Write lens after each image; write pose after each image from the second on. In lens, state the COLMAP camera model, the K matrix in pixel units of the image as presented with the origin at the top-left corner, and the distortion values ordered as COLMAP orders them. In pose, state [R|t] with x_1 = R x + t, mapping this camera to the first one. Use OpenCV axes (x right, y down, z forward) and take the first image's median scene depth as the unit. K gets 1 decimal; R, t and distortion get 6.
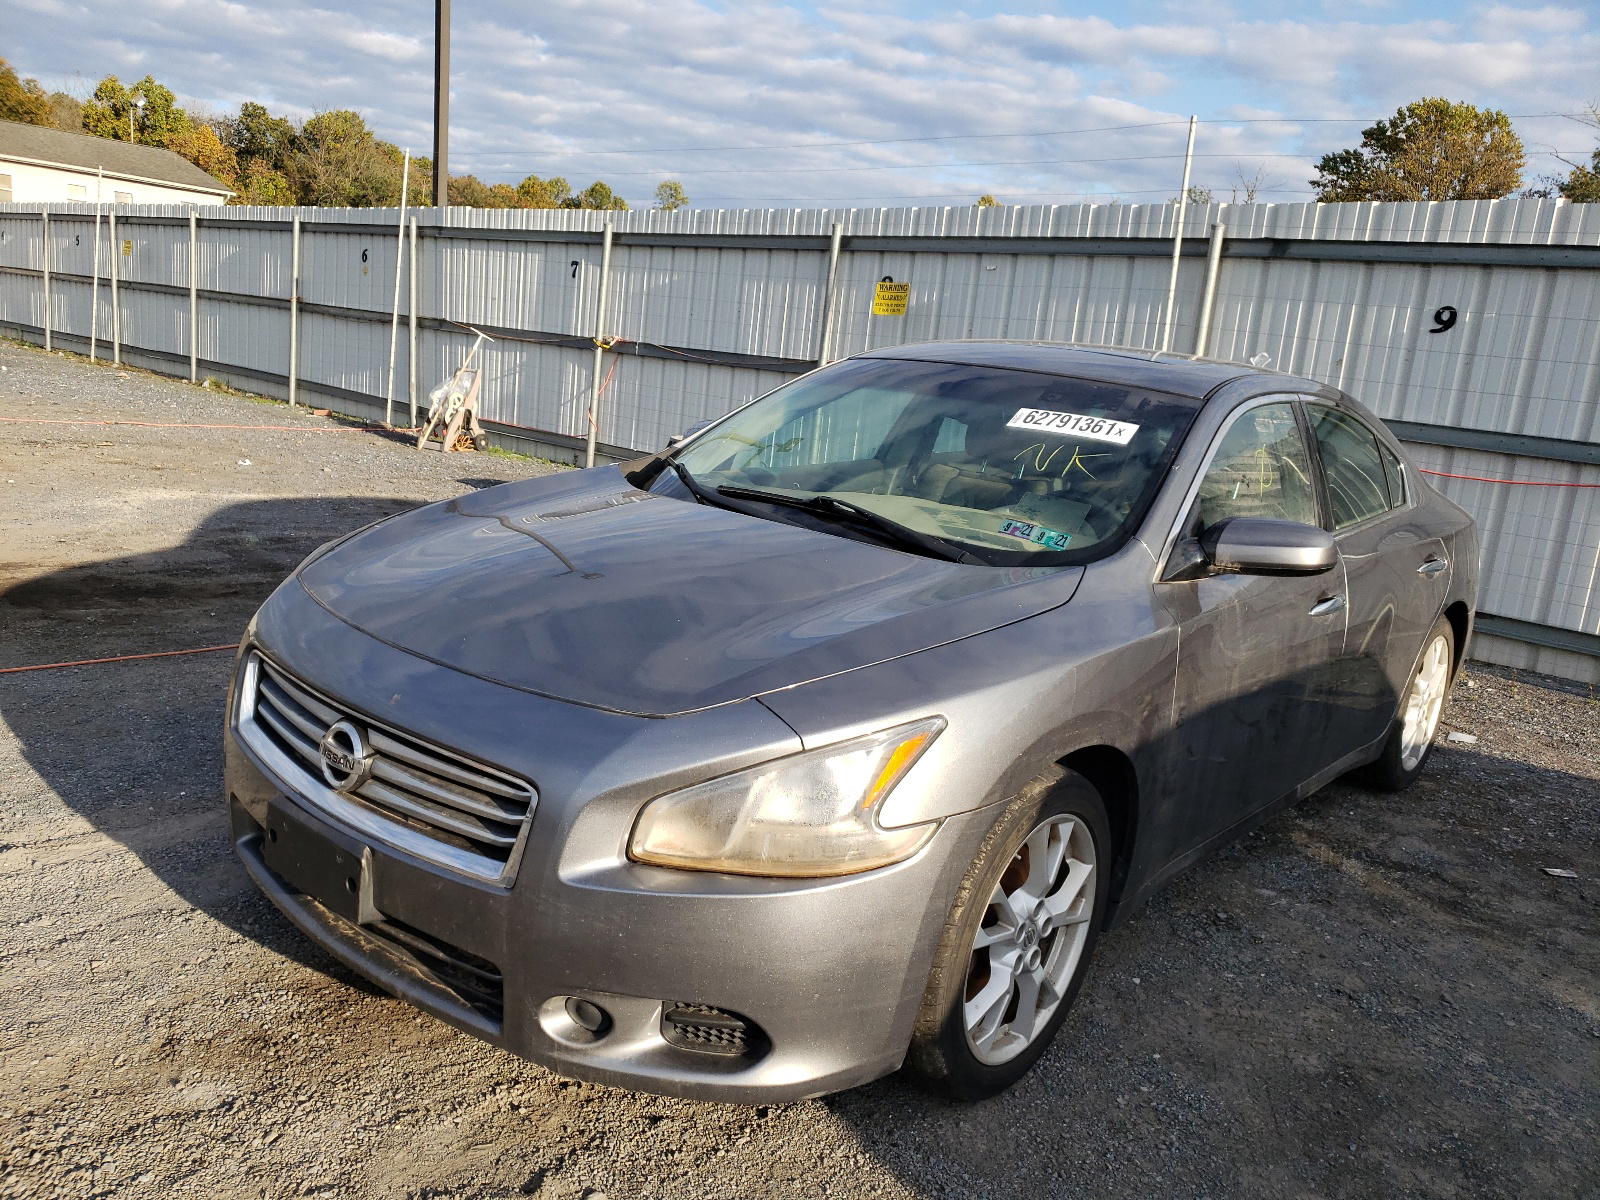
lens RADIAL K [[1307.8, 0, 800.0], [0, 1307.8, 600.0], [0, 0, 1]] dist [0.007510, 0.020281]
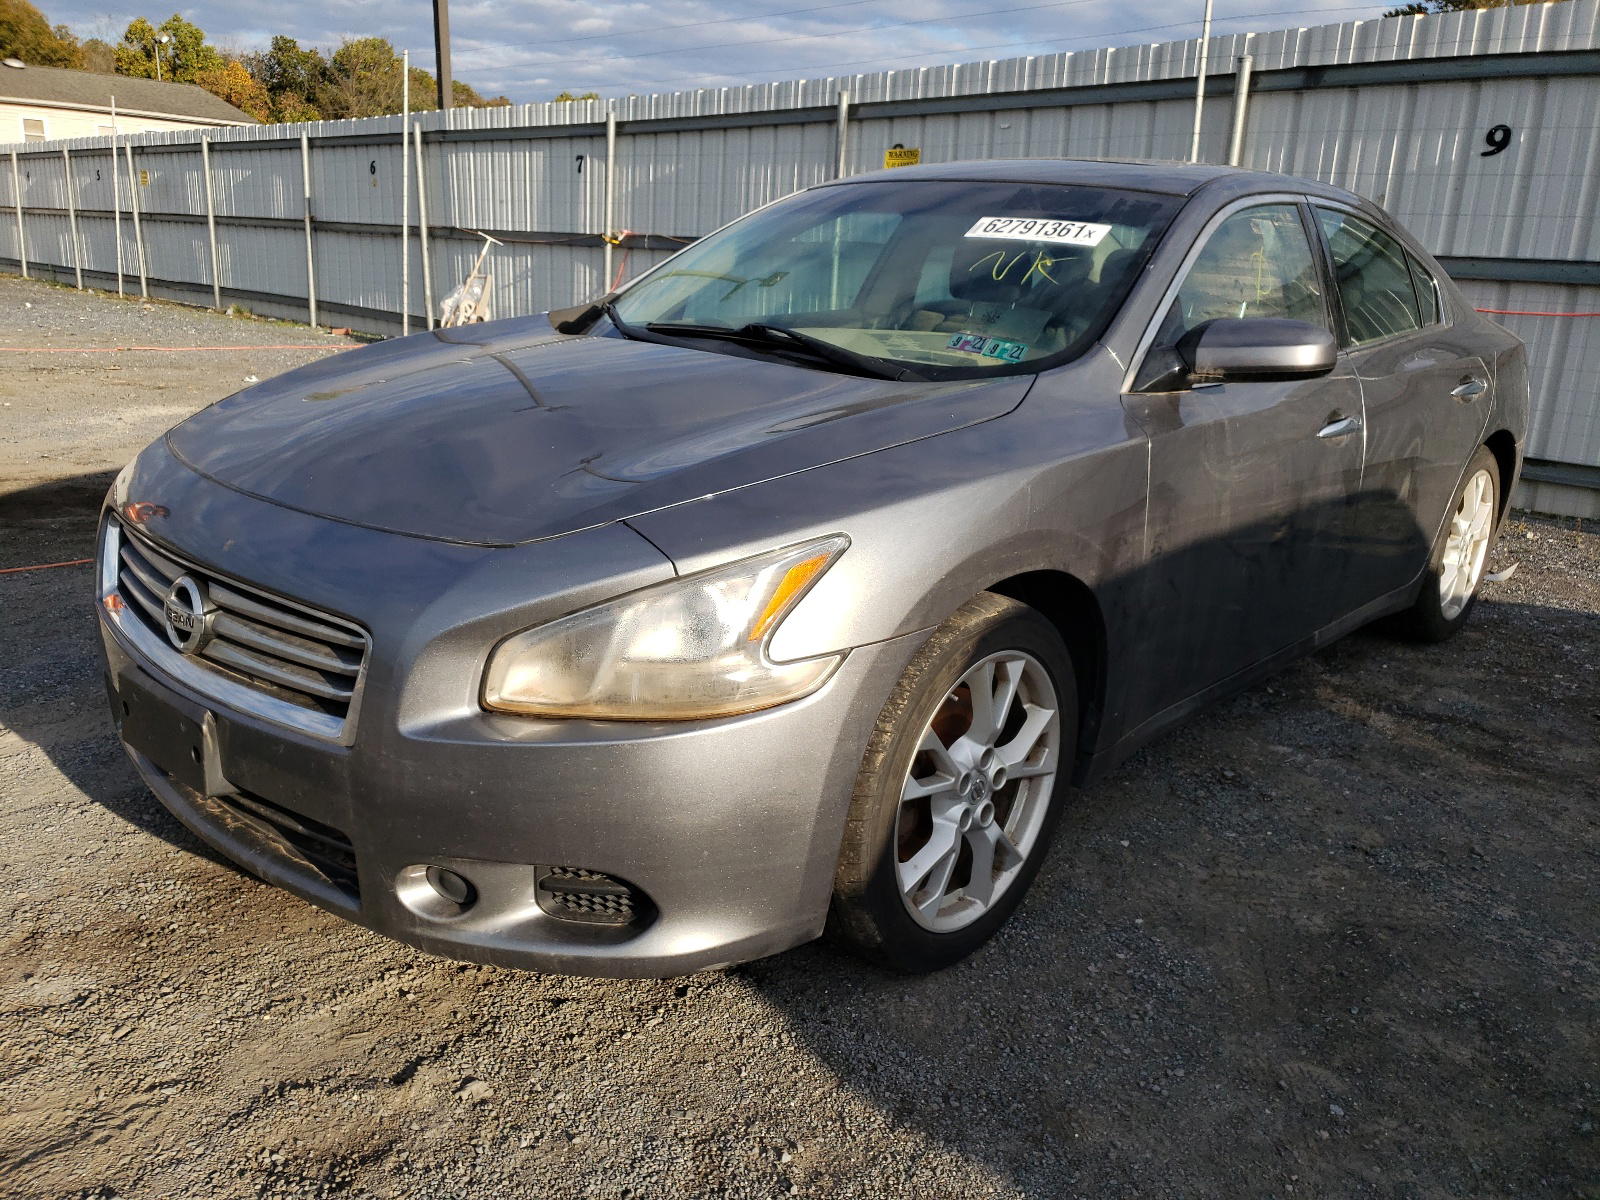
lens RADIAL K [[1300.3, 0, 800.0], [0, 1300.3, 600.0], [0, 0, 1]] dist [0.004715, 0.026599]
pose [[0.997565, -0.045446, -0.052898, 0.092253], [0.048690, 0.996904, 0.061734, 0.059076], [0.049929, -0.064159, 0.996690, 0.107323]]
